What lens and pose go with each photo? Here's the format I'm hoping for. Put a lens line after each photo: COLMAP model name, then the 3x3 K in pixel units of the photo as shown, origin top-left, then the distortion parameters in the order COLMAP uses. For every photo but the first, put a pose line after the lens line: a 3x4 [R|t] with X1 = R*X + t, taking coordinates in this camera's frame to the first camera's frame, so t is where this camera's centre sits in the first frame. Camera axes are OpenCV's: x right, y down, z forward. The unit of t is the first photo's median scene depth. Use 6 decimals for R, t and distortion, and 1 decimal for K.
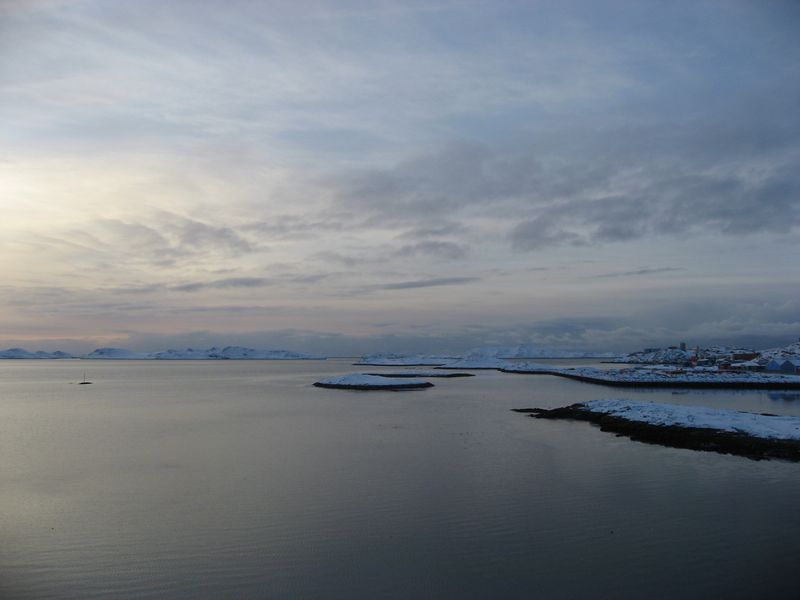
lens RADIAL K [[813.2, 0, 400.5], [0, 813.2, 301.7], [0, 0, 1]] dist [-0.011150, 0.000000]
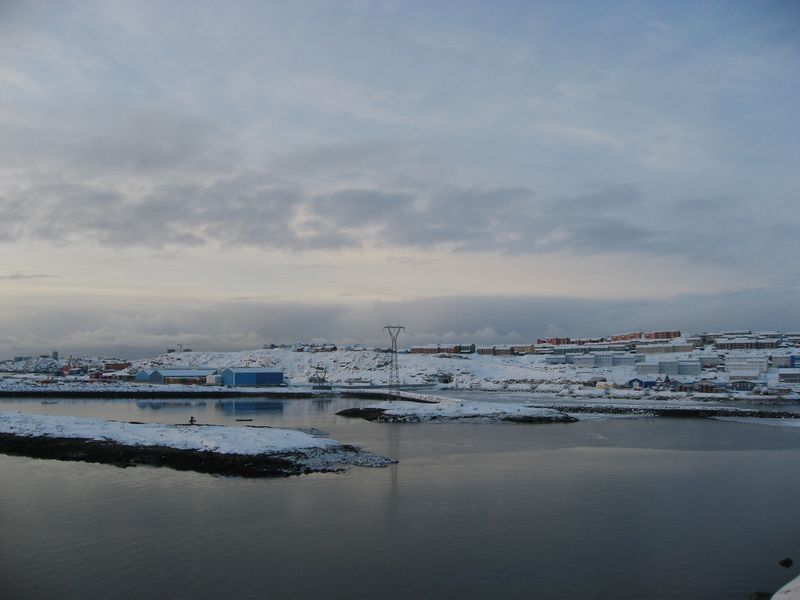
lens RADIAL K [[813.2, 0, 400.5], [0, 813.2, 298.8], [0, 0, 1]] dist [-0.011150, 0.000000]
pose [[0.838228, 0.055898, 0.542447, 0.162549], [-0.047461, 0.998436, -0.029547, -0.004115], [-0.543250, -0.000977, 0.839570, -0.053617]]
